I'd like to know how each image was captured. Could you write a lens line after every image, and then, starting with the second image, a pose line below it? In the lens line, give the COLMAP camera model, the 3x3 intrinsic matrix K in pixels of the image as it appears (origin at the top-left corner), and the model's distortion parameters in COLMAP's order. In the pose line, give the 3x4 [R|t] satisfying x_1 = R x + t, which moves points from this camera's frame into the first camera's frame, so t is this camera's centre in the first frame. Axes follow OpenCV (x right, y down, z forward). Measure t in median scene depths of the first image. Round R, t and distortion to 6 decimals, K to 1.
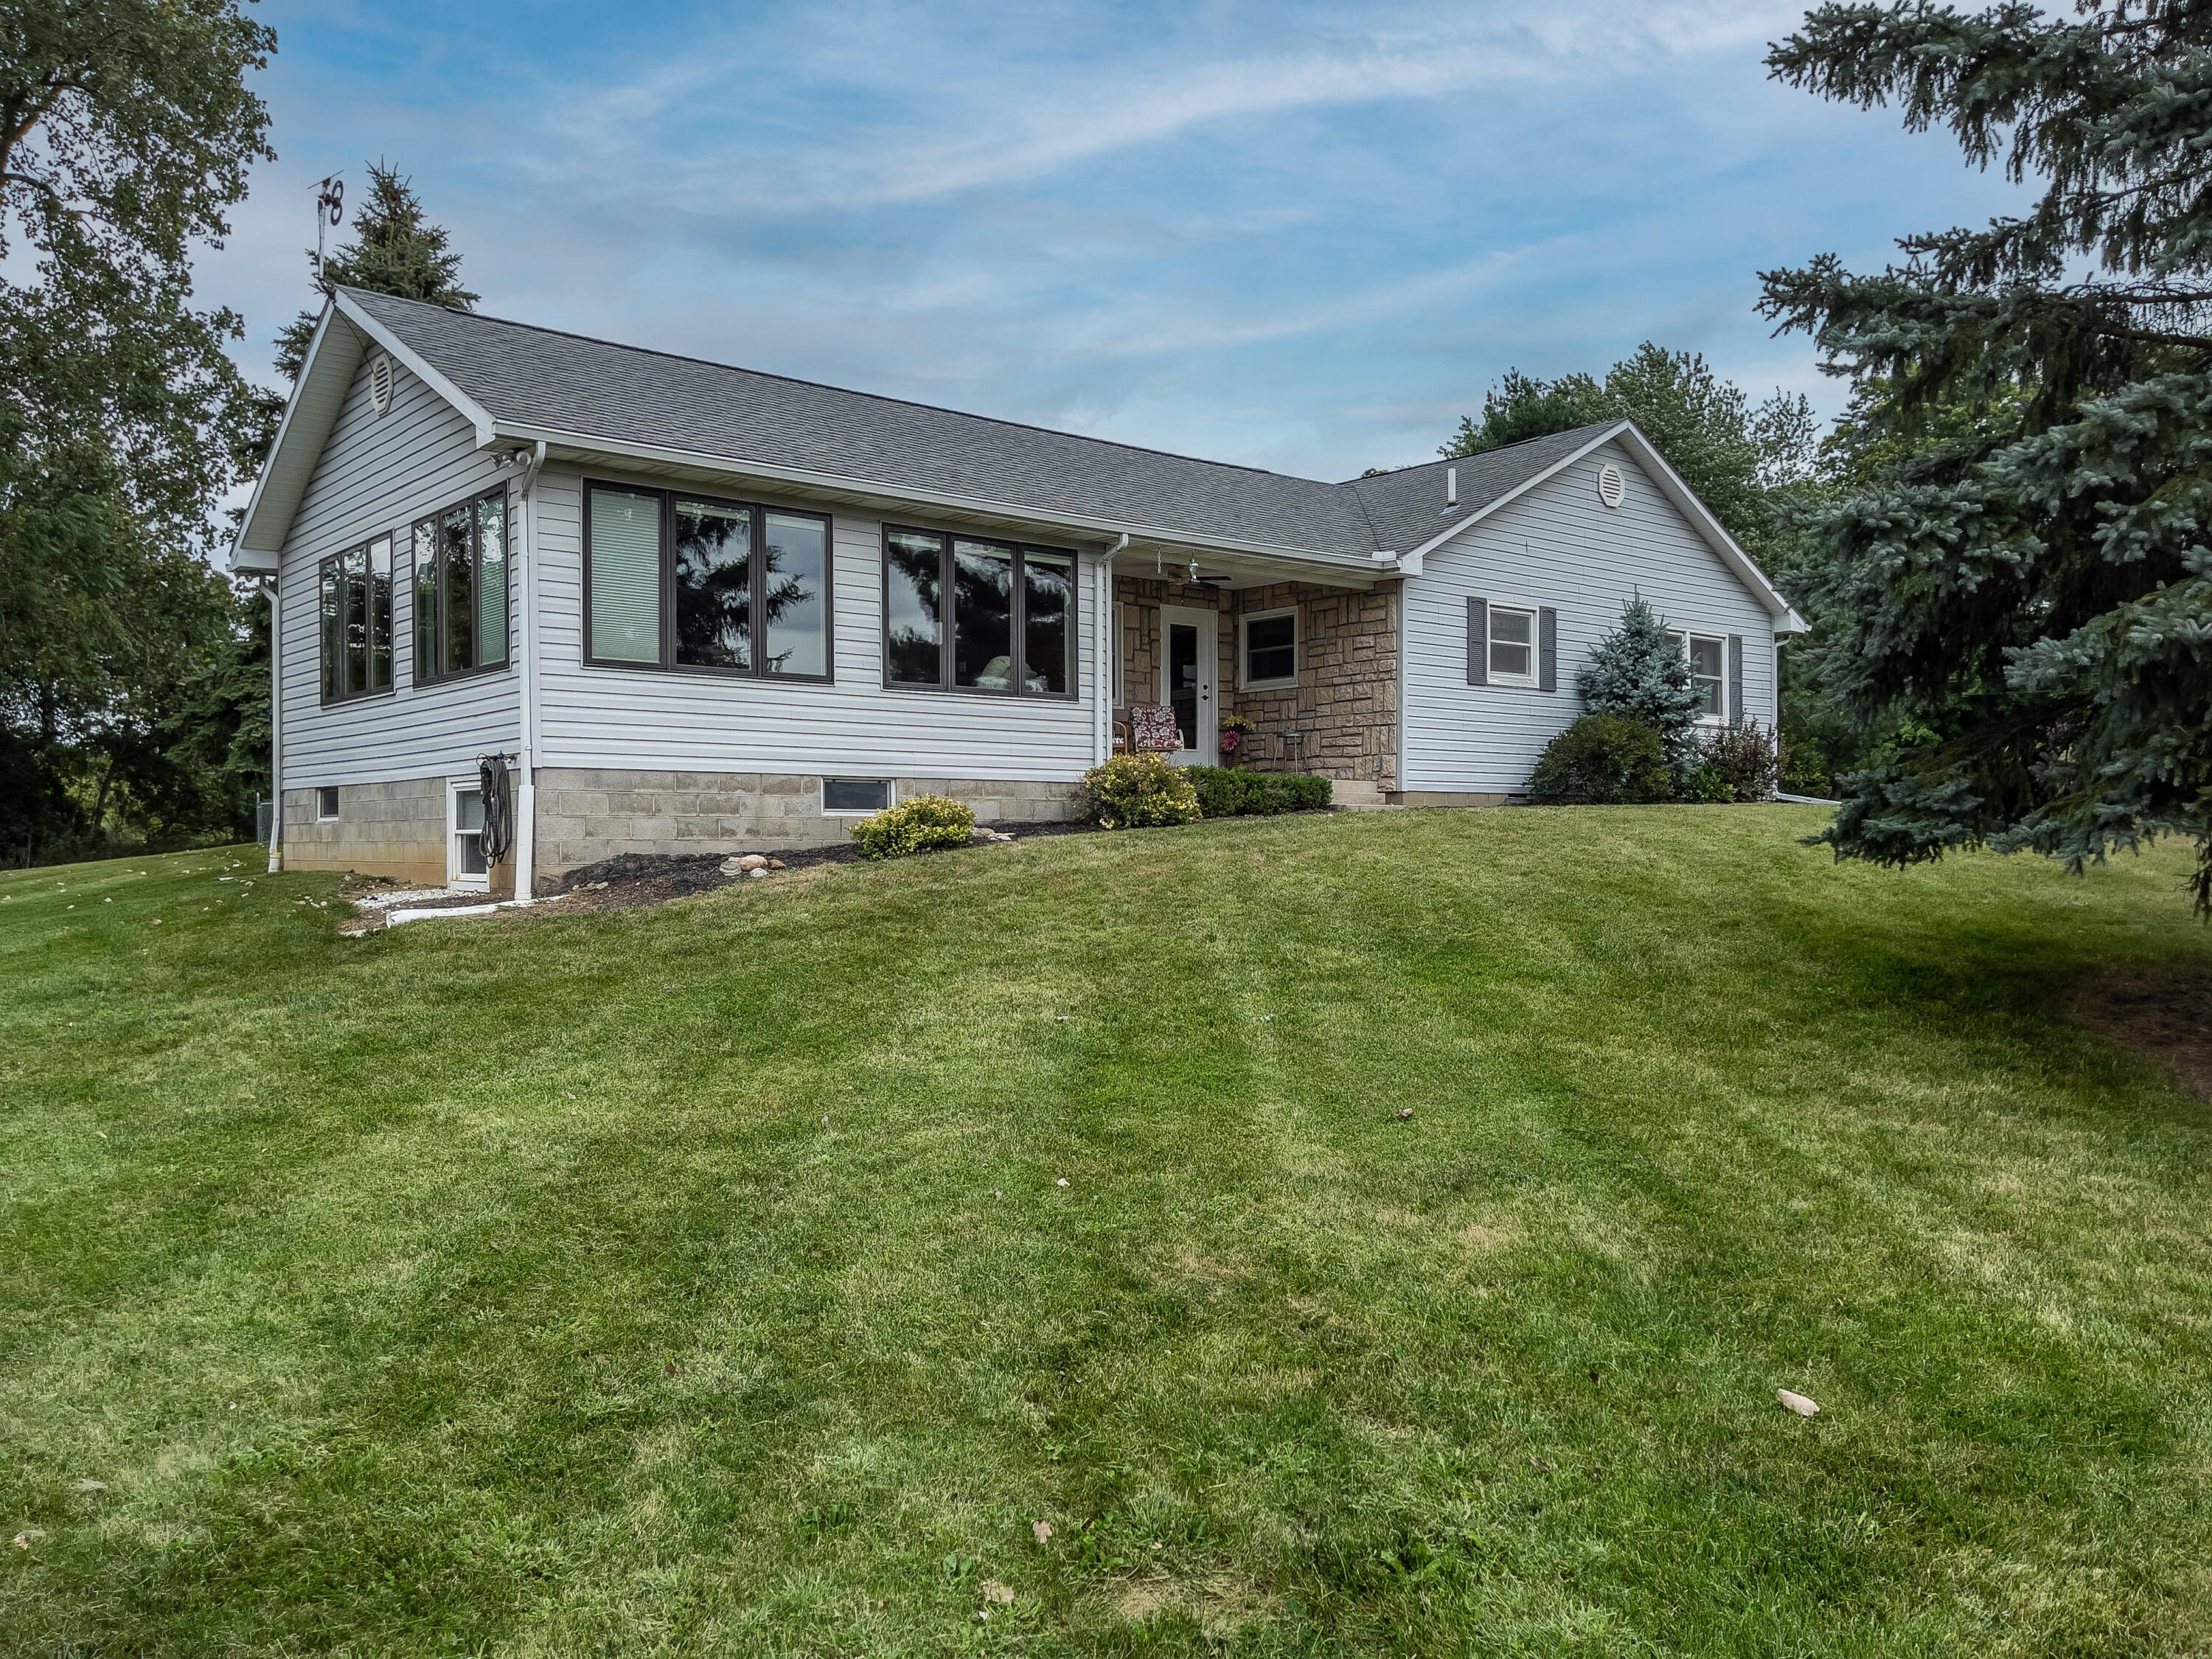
lens RADIAL K [[1717.0, 0, 1121.2], [0, 1717.0, 834.5], [0, 0, 1]] dist [0.059048, -0.030604]
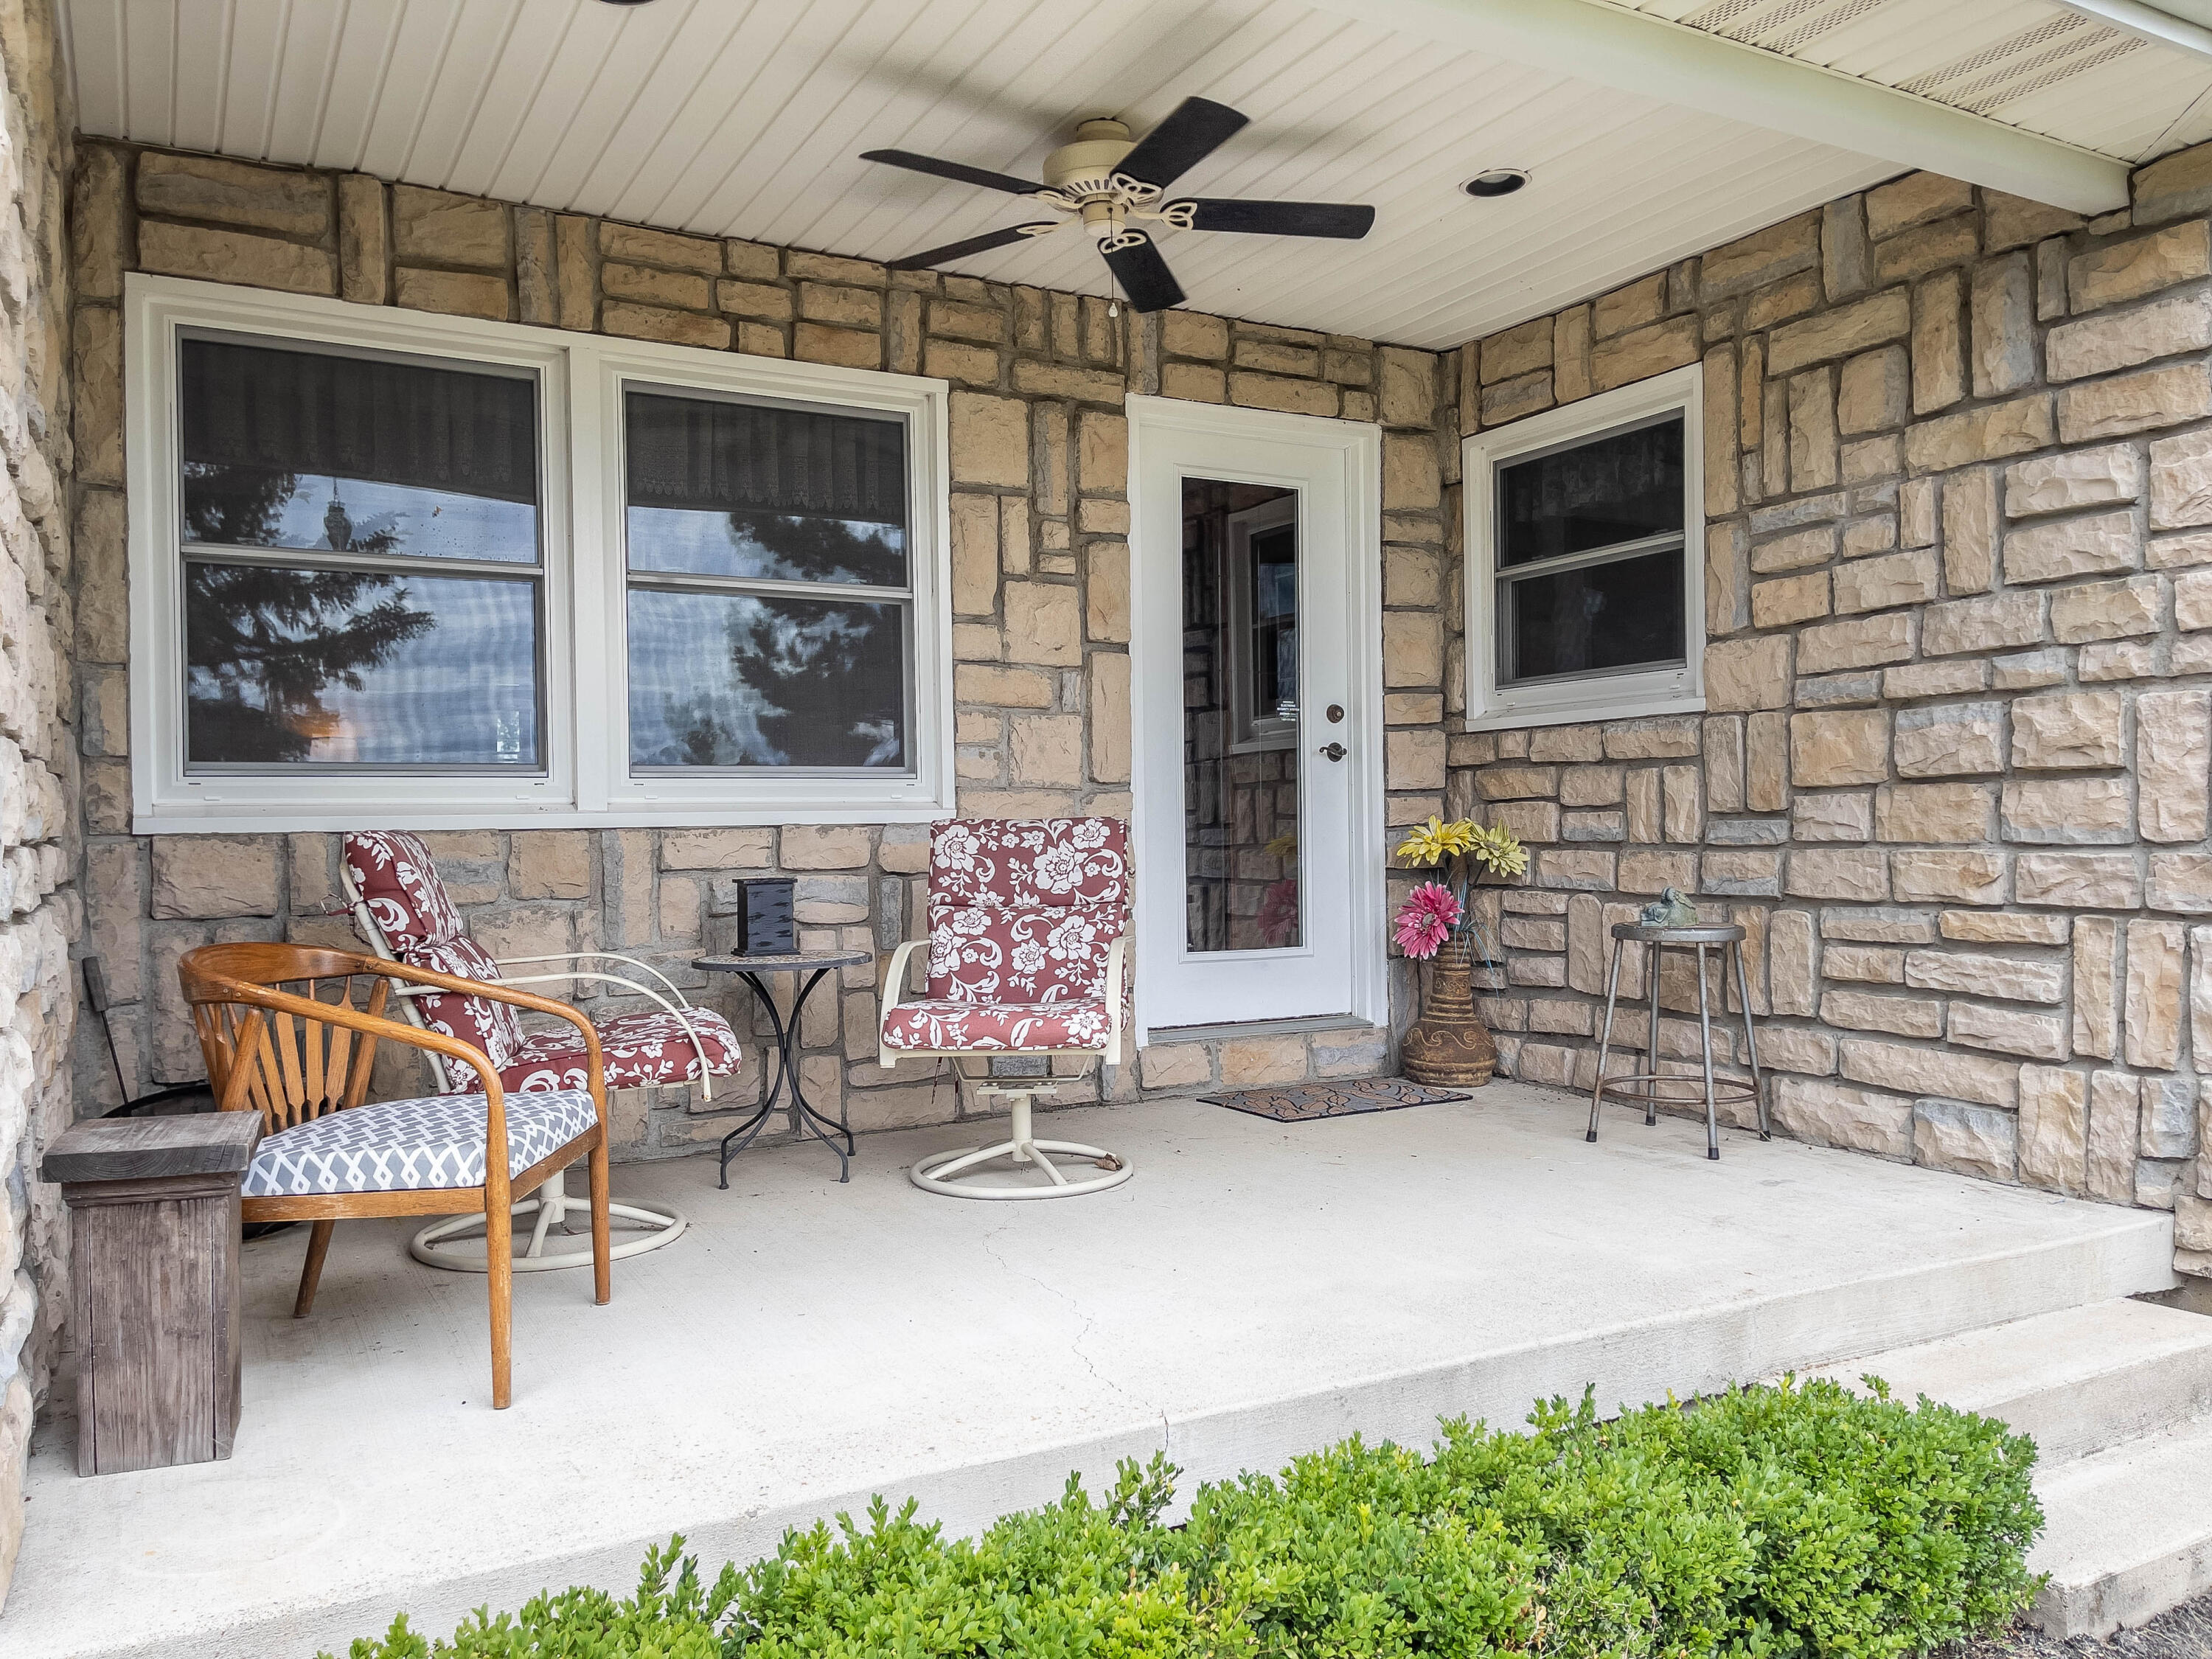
lens RADIAL K [[1717.0, 0, 1110.3], [0, 1717.0, 820.5], [0, 0, 1]] dist [0.059048, -0.030604]
pose [[0.980991, -0.010398, -0.193774, 0.070235], [0.010914, 0.999939, 0.001596, -0.073520], [0.193746, -0.003680, 0.981045, 0.769070]]
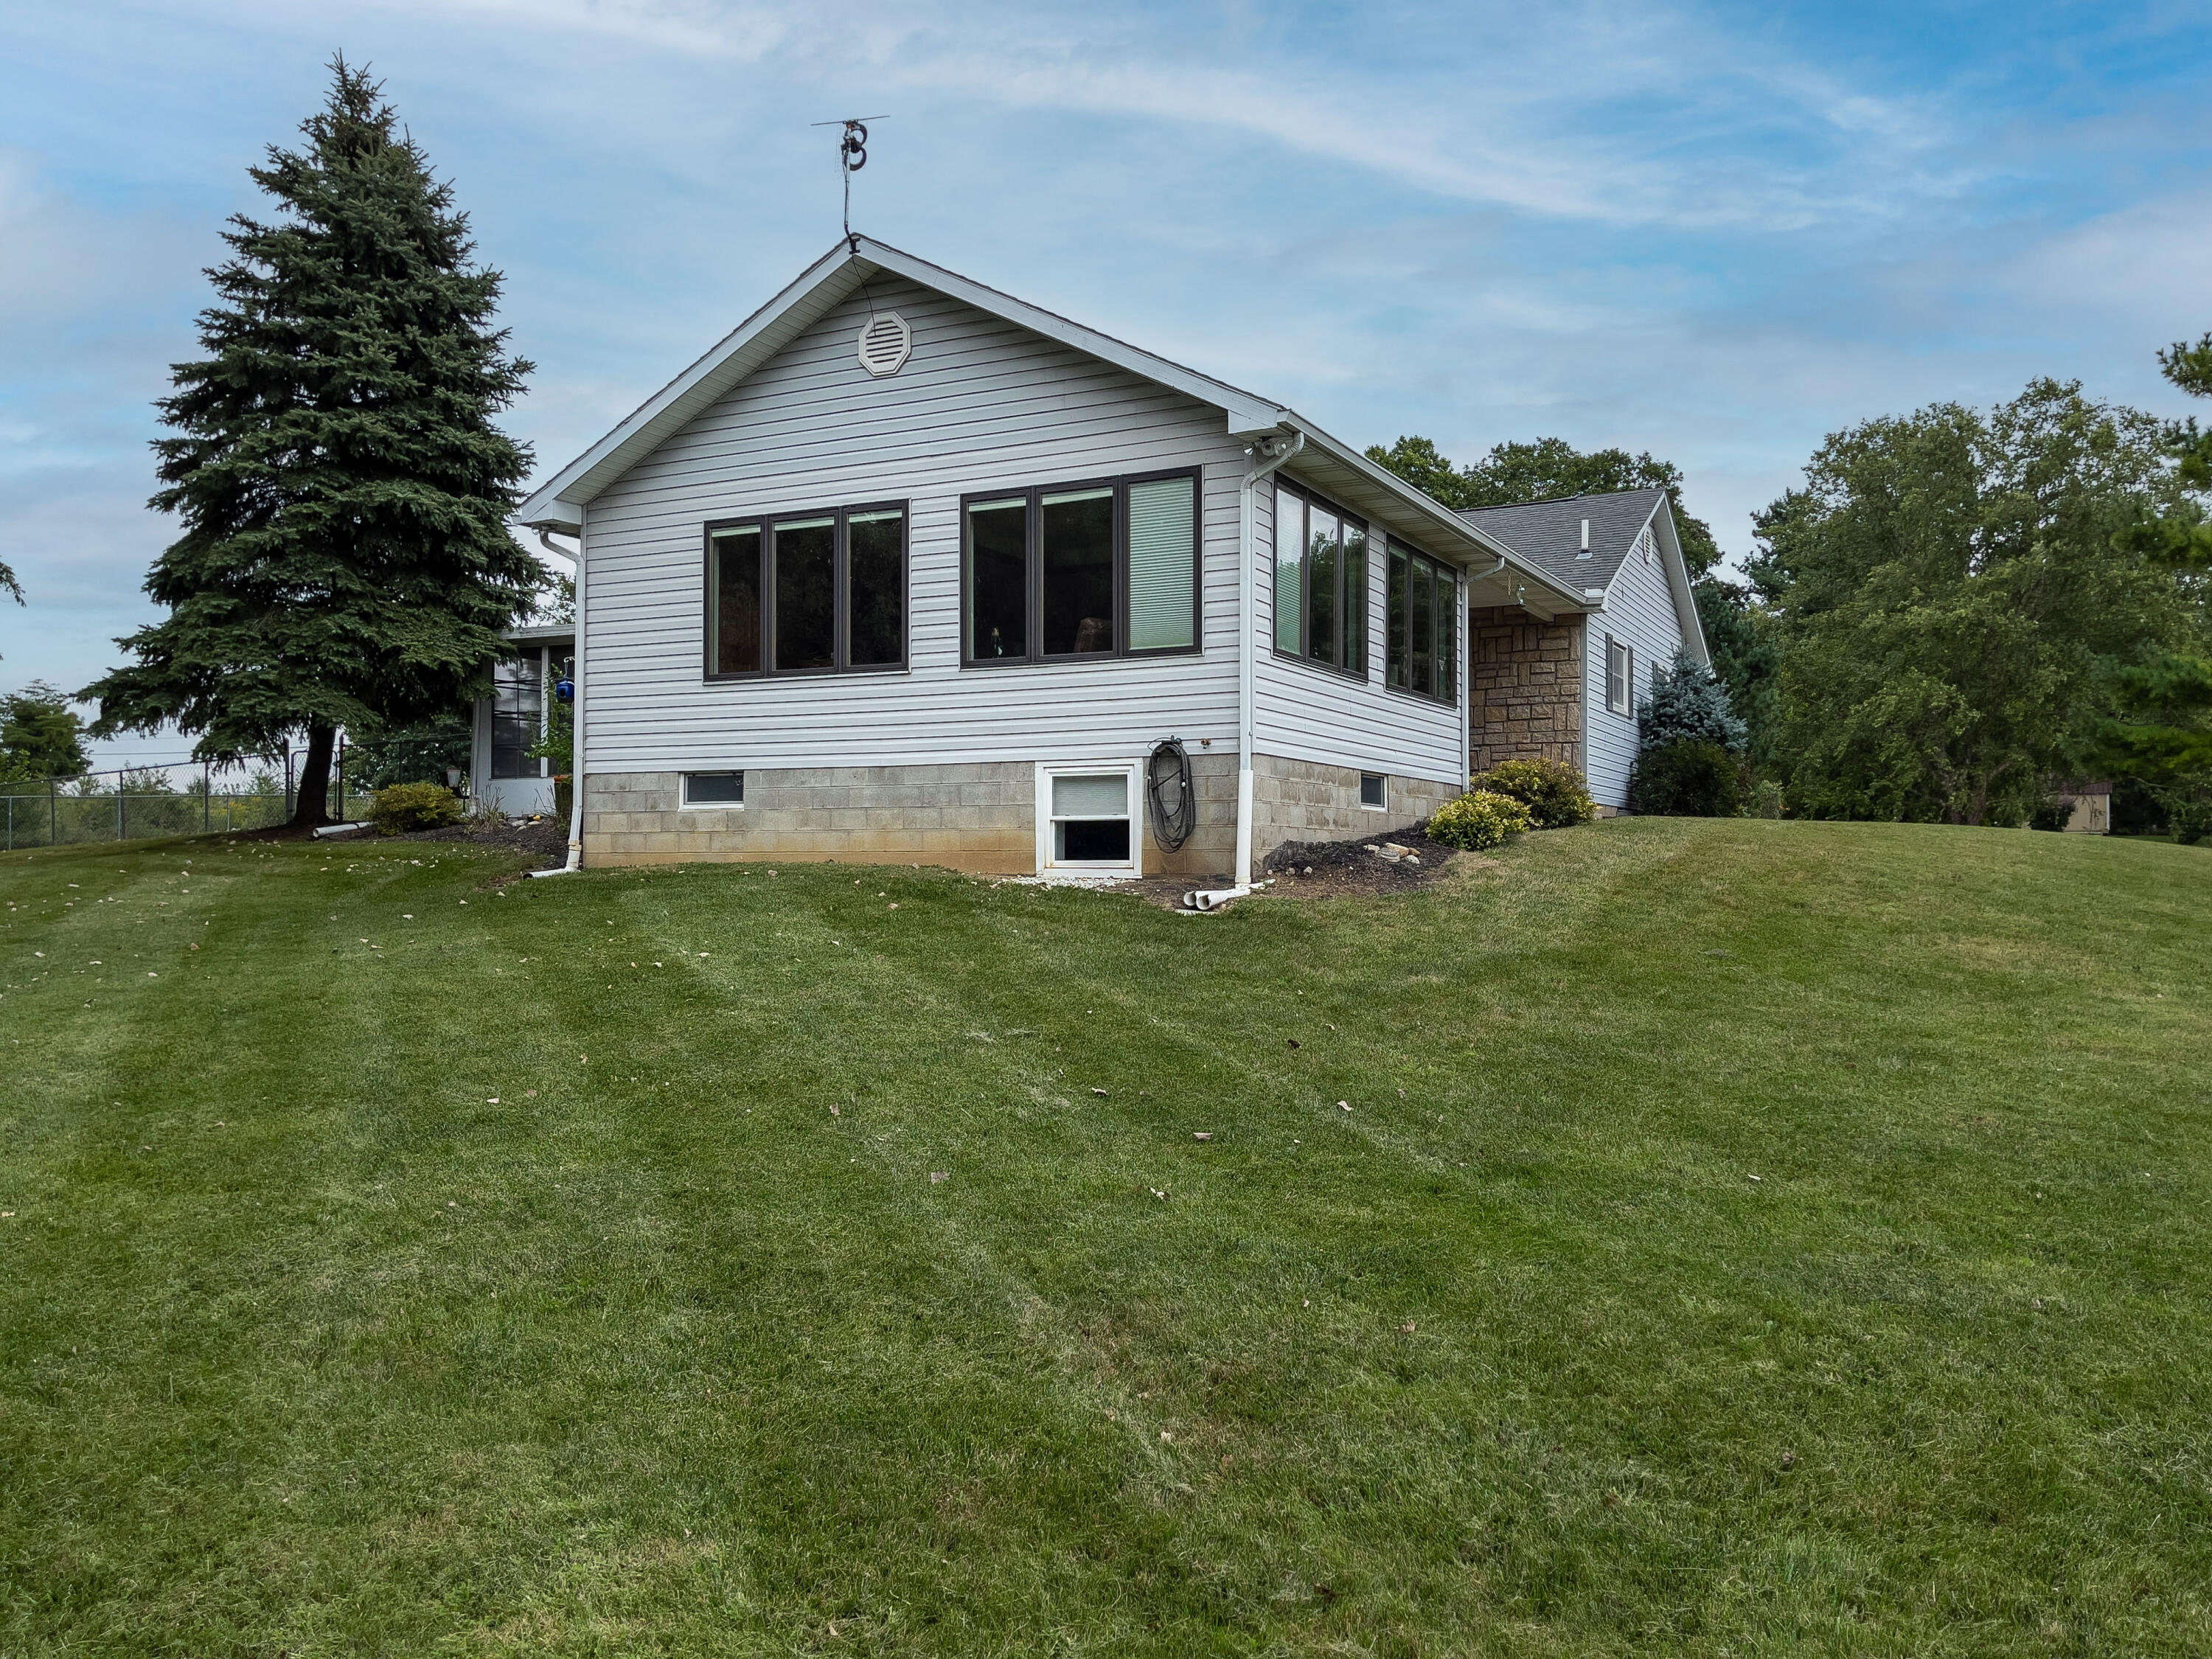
lens RADIAL K [[1717.0, 0, 1116.5], [0, 1717.0, 841.8], [0, 0, 1]] dist [0.059048, -0.030604]
pose [[0.922656, 0.012118, 0.385434, -0.538194], [-0.007495, 0.999881, -0.013496, 0.018478], [-0.385551, 0.009564, 0.922637, 0.069939]]
